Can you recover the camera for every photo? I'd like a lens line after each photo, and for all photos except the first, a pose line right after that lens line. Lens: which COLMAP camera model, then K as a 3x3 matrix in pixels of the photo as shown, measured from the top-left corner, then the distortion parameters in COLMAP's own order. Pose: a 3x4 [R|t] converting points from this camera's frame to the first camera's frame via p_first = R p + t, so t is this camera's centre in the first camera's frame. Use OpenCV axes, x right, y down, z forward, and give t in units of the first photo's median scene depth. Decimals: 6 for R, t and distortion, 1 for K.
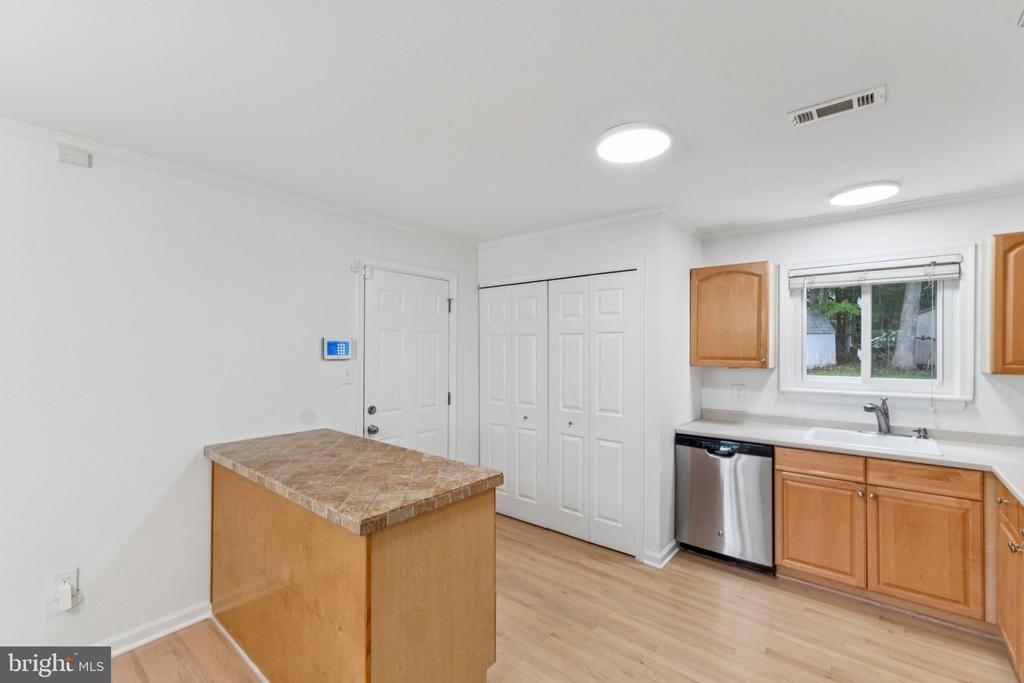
lens RADIAL K [[441.4, 0, 512.0], [0, 441.4, 341.5], [0, 0, 1]] dist [0.000842, 0.000205]
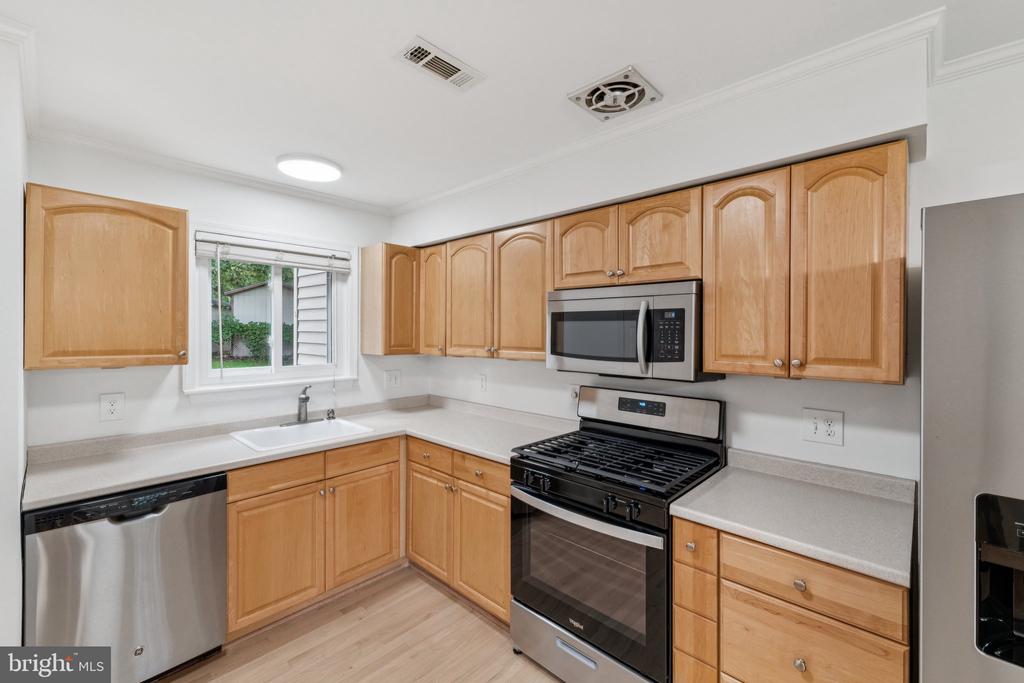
lens RADIAL K [[432.2, 0, 512.2], [0, 432.2, 333.2], [0, 0, 1]] dist [0.002878, 0.000138]
pose [[0.063637, -0.002668, 0.997970, -0.078655], [-0.014001, 0.999896, 0.003566, 0.002360], [-0.997875, -0.014199, 0.063593, 0.489518]]
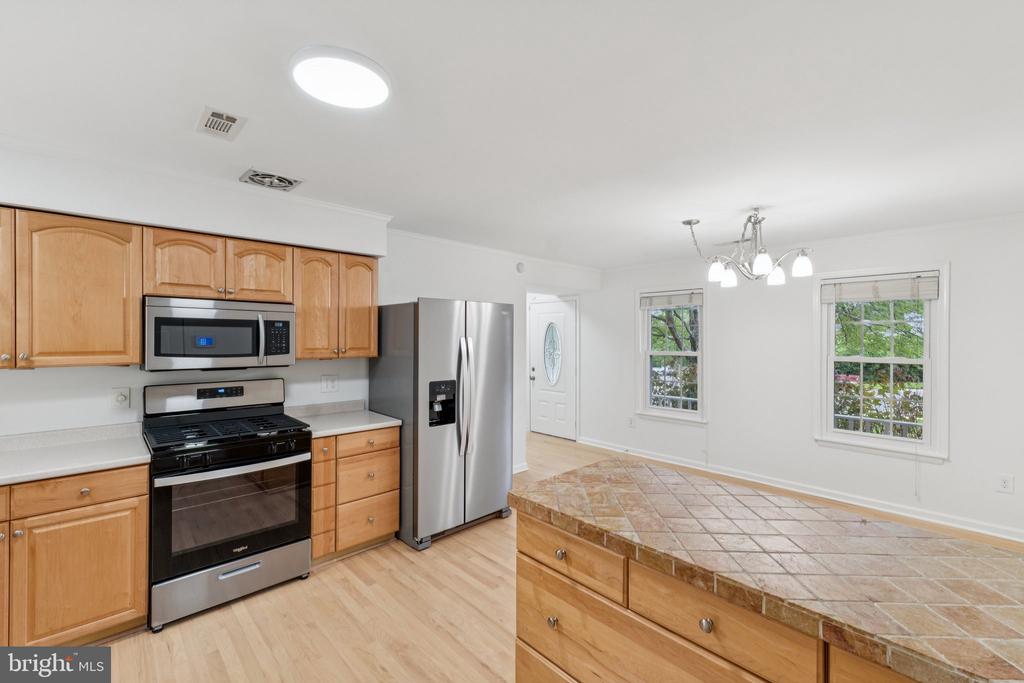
lens RADIAL K [[431.6, 0, 512.9], [0, 431.6, 339.2], [0, 0, 1]] dist [0.004129, -0.000141]
pose [[-0.992936, -0.005403, 0.118528, -0.083579], [-0.005895, 0.999975, -0.003797, 0.008761], [-0.118504, -0.004469, -0.992943, 1.218351]]
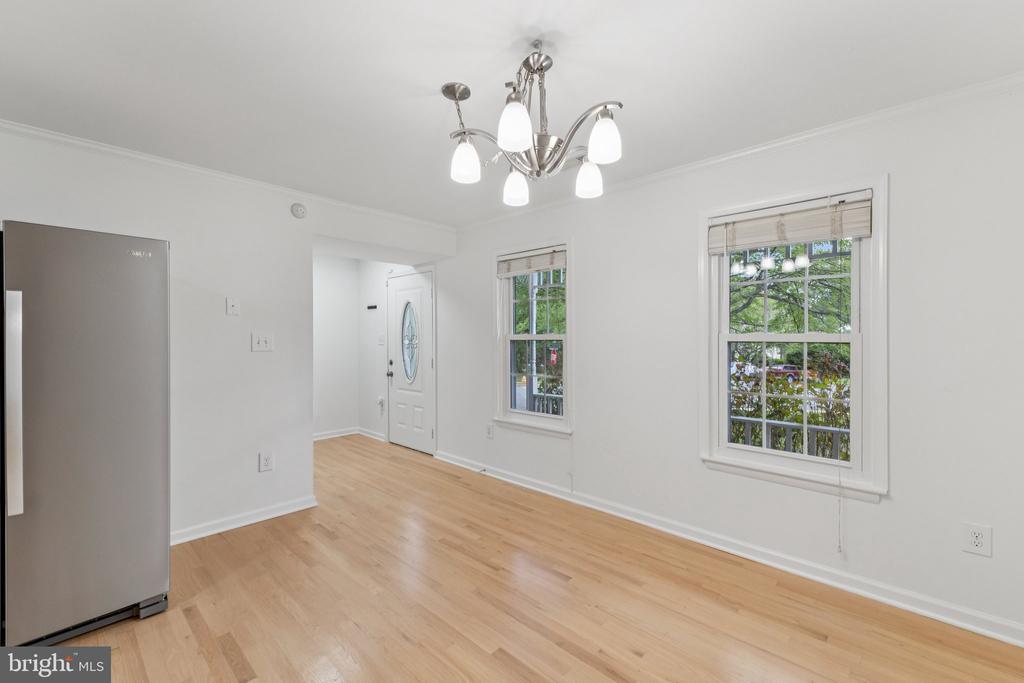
lens RADIAL K [[432.9, 0, 513.4], [0, 432.9, 335.4], [0, 0, 1]] dist [0.002997, 0.000271]
pose [[-0.998069, -0.000385, 0.062111, -0.558178], [-0.000975, 0.999955, -0.009474, 0.066682], [-0.062104, -0.009516, -0.998024, 0.651219]]
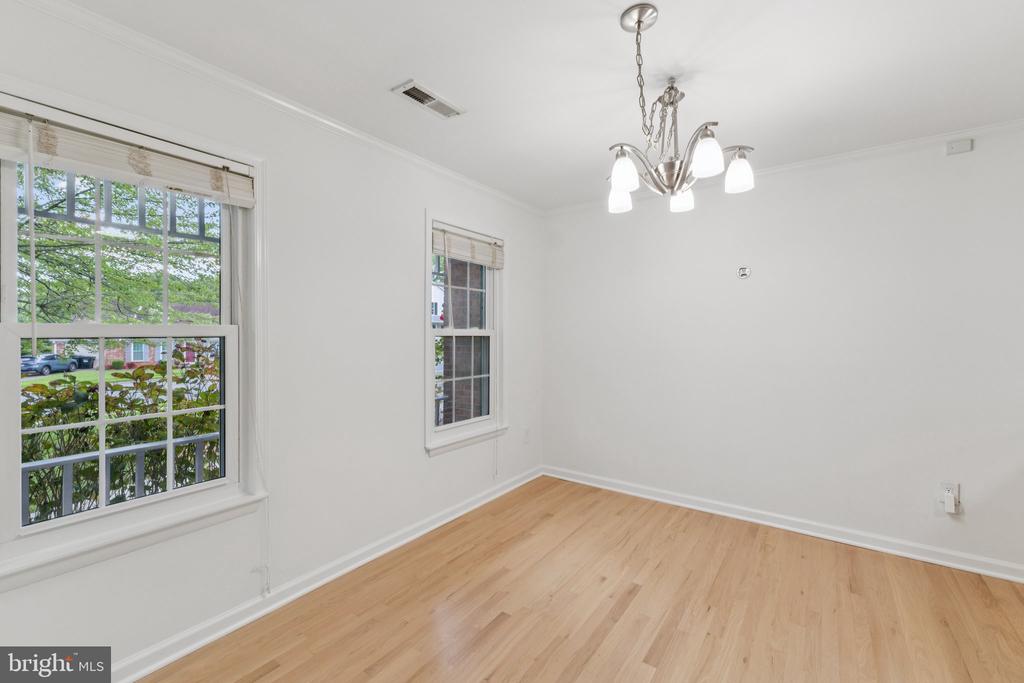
lens RADIAL K [[437.1, 0, 513.6], [0, 437.1, 331.7], [0, 0, 1]] dist [0.016365, 0.000041]
pose [[0.076795, -0.003679, -0.997040, 0.102961], [0.003878, 0.999987, -0.003391, 0.064190], [0.997039, -0.003606, 0.076808, -0.218639]]
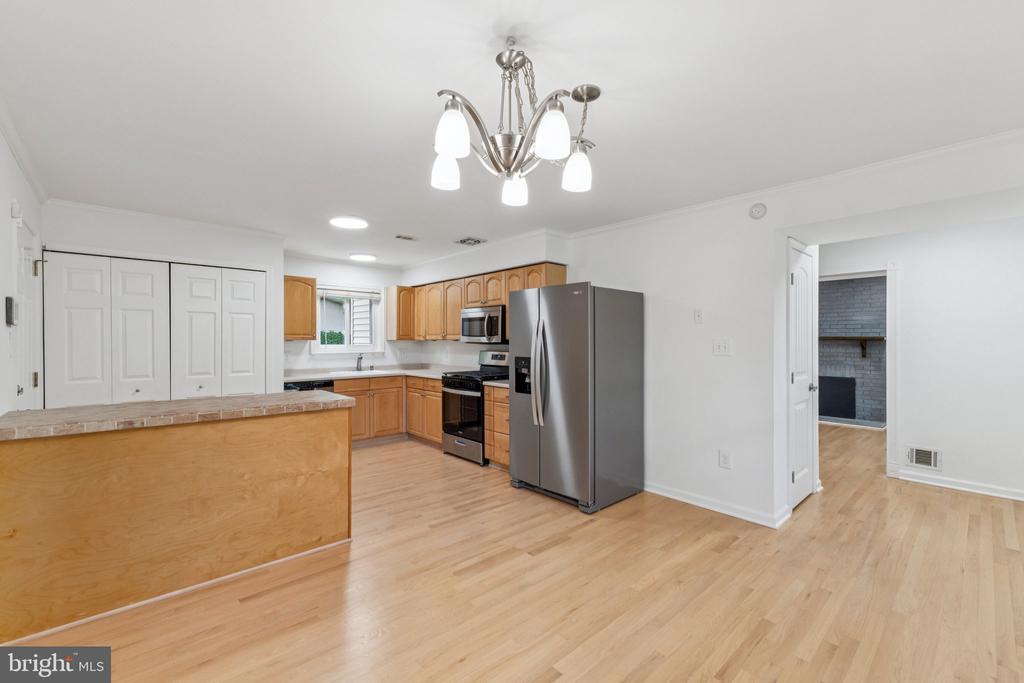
lens RADIAL K [[431.6, 0, 512.9], [0, 431.6, 339.2], [0, 0, 1]] dist [0.004129, -0.000141]
pose [[0.137251, 0.005133, 0.990523, -1.103990], [-0.009687, 0.999946, -0.003840, 0.062322], [-0.990489, -0.009068, 0.137293, -0.003082]]
